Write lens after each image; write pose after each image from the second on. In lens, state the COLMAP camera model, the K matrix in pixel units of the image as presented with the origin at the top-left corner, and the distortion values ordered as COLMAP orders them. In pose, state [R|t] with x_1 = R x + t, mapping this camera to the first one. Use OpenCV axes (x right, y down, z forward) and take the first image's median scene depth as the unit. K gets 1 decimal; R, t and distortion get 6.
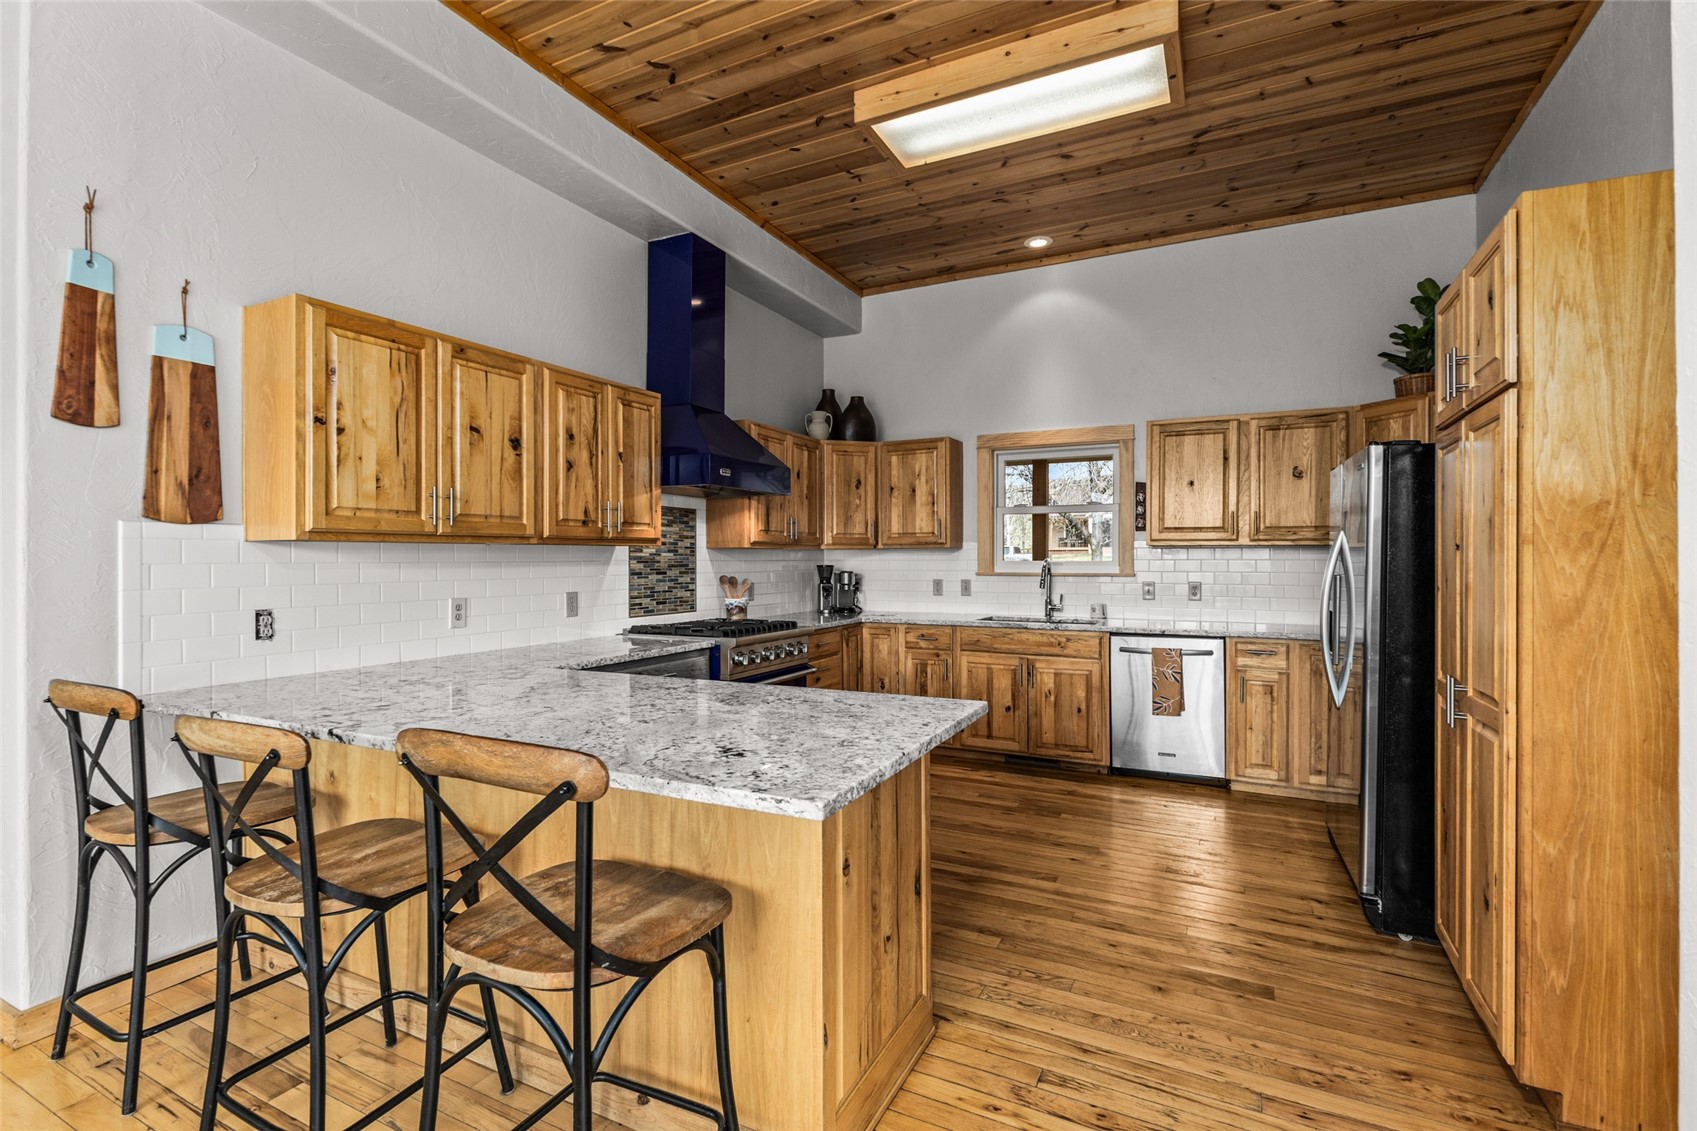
lens RADIAL K [[759.1, 0, 884.5], [0, 759.1, 556.1], [0, 0, 1]] dist [0.004290, 0.000800]
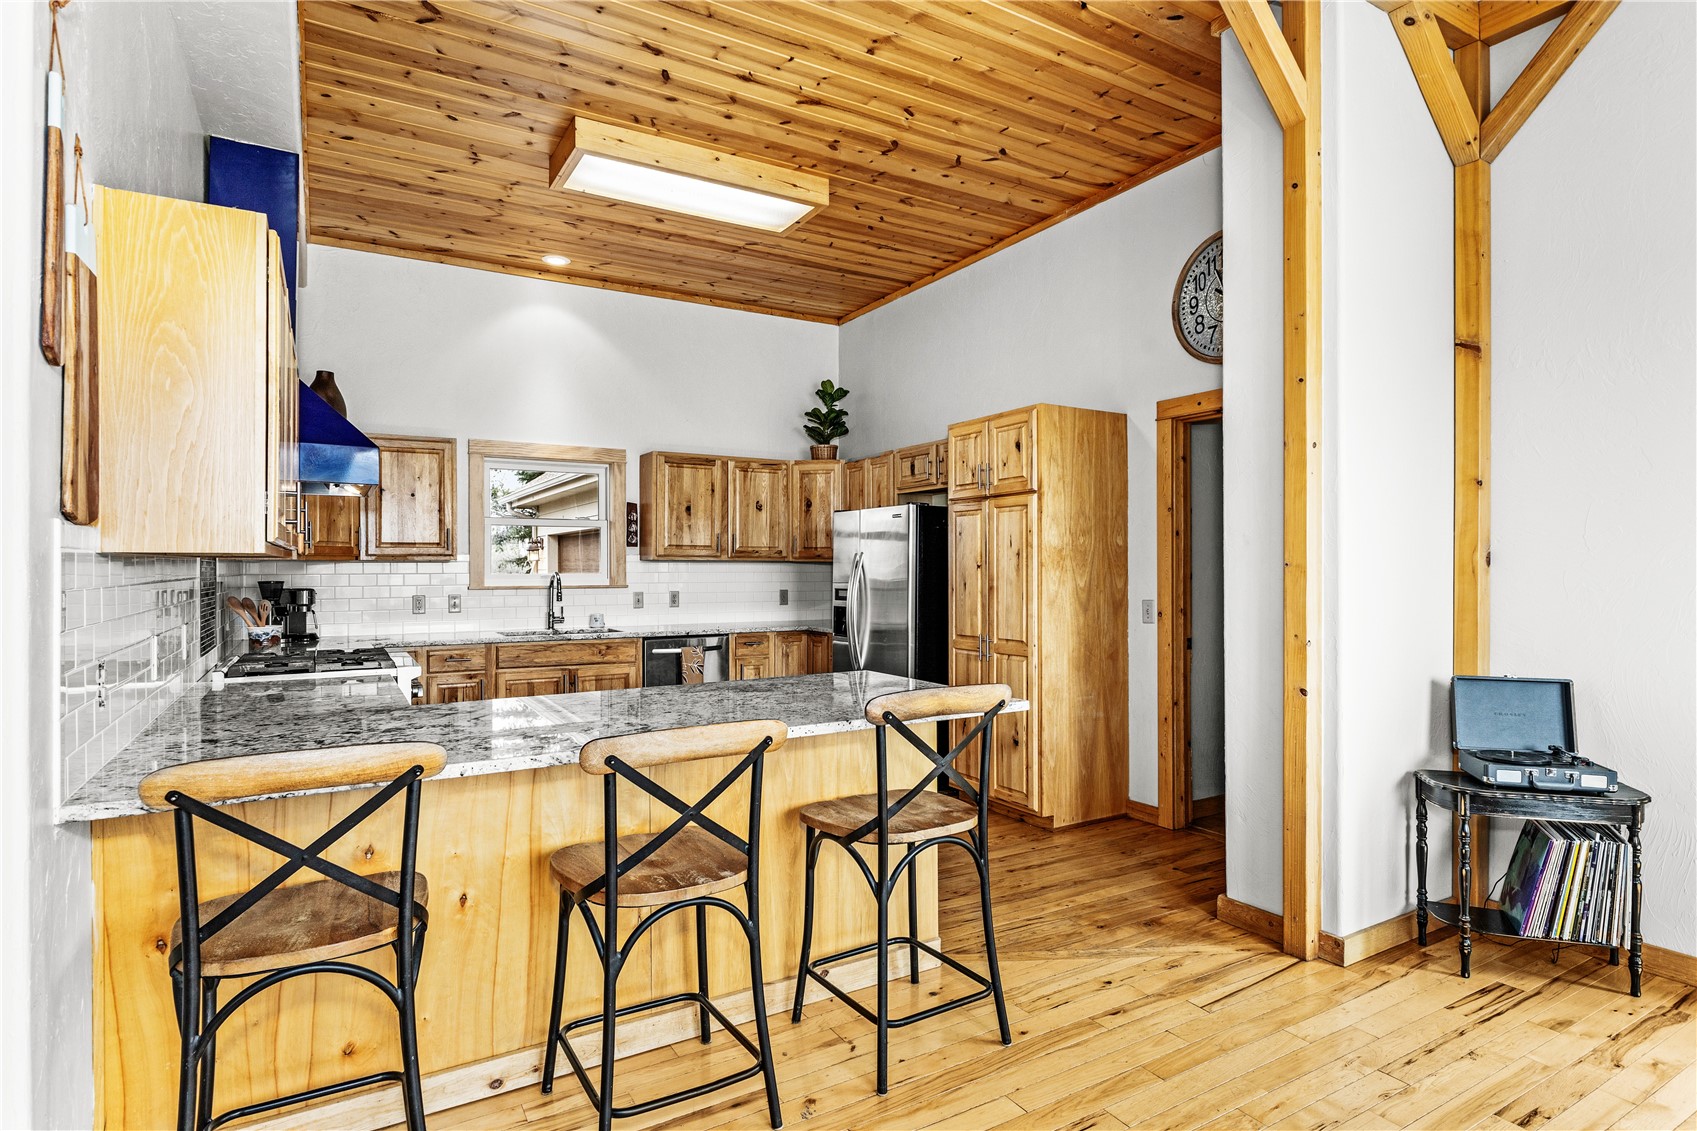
lens RADIAL K [[871.5, 0, 823.9], [0, 871.5, 566.8], [0, 0, 1]] dist [0.028784, 0.001038]
pose [[0.574176, -0.000575, 0.818732, -0.611923], [-0.003016, 0.999991, 0.002818, -0.008731], [-0.818726, -0.004088, 0.574169, 0.036670]]
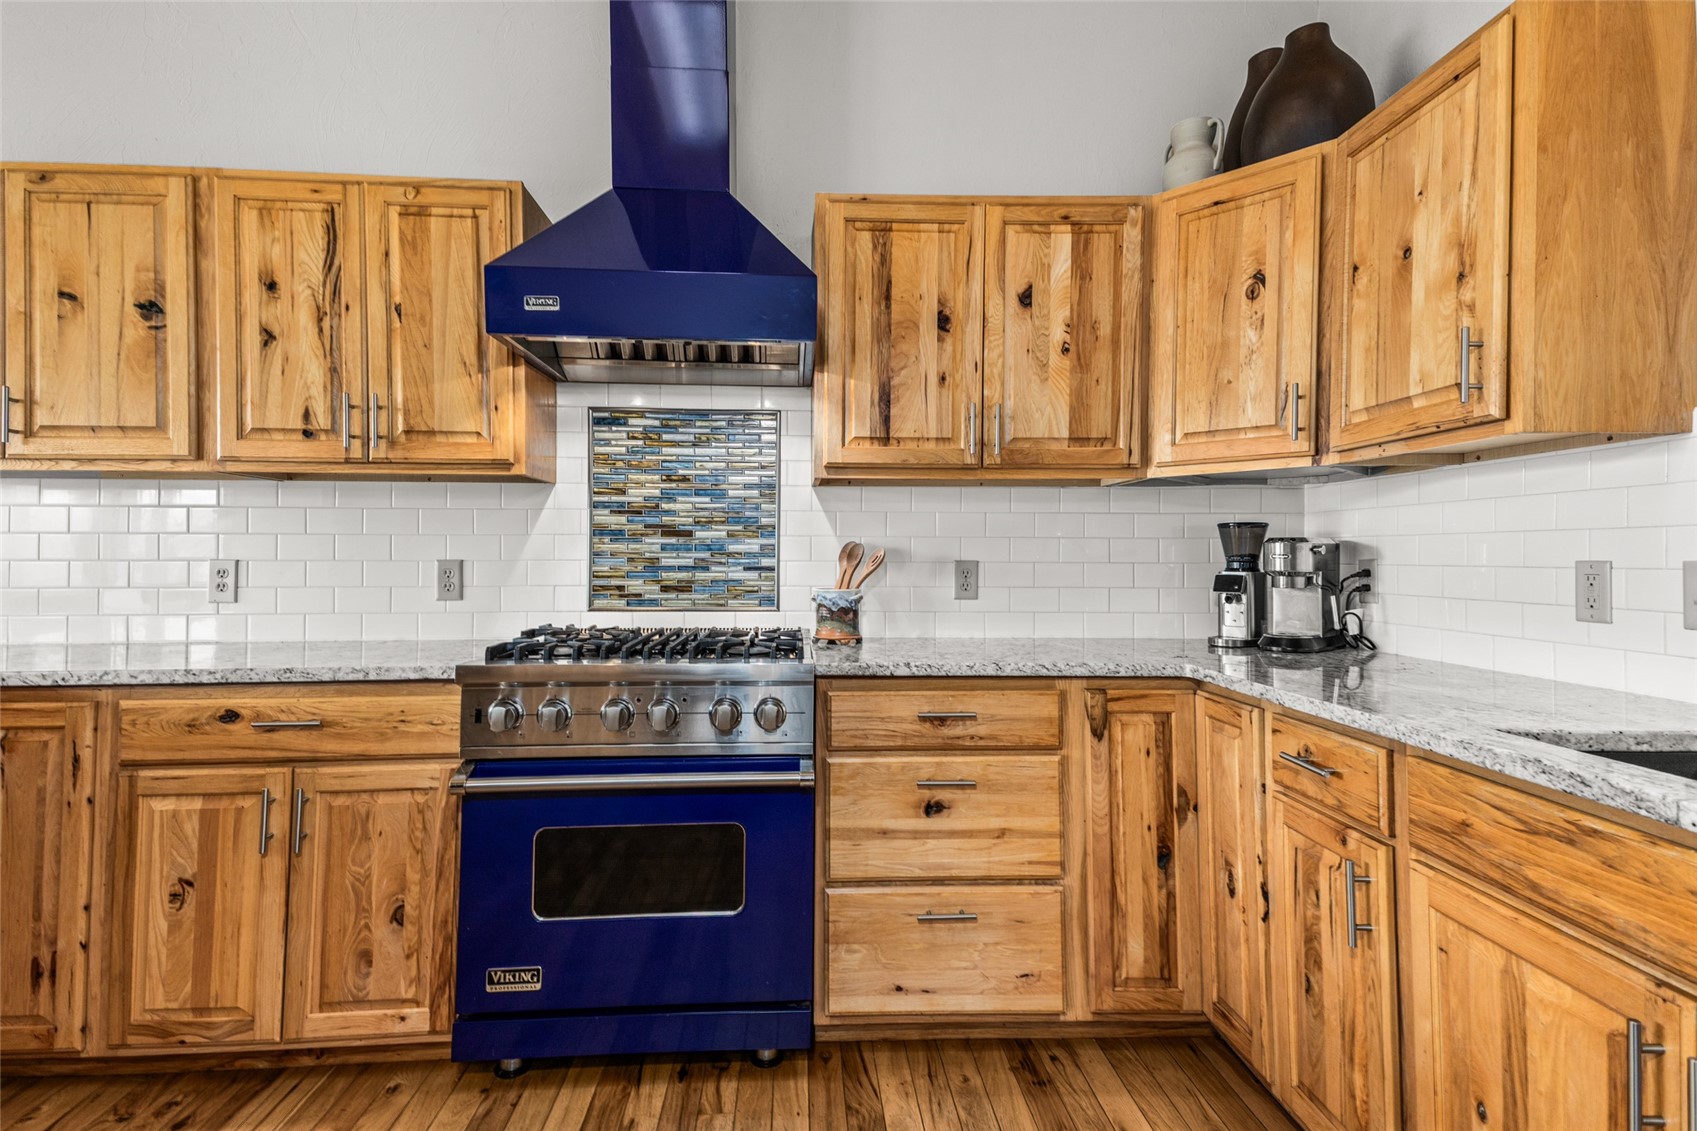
lens RADIAL K [[871.5, 0, 849.1], [0, 871.5, 550.0], [0, 0, 1]] dist [0.028784, 0.001038]
pose [[0.475831, -0.005867, -0.879517, 0.282588], [0.001903, 0.999982, -0.005641, 0.035493], [0.879535, 0.001011, 0.475833, 0.767368]]
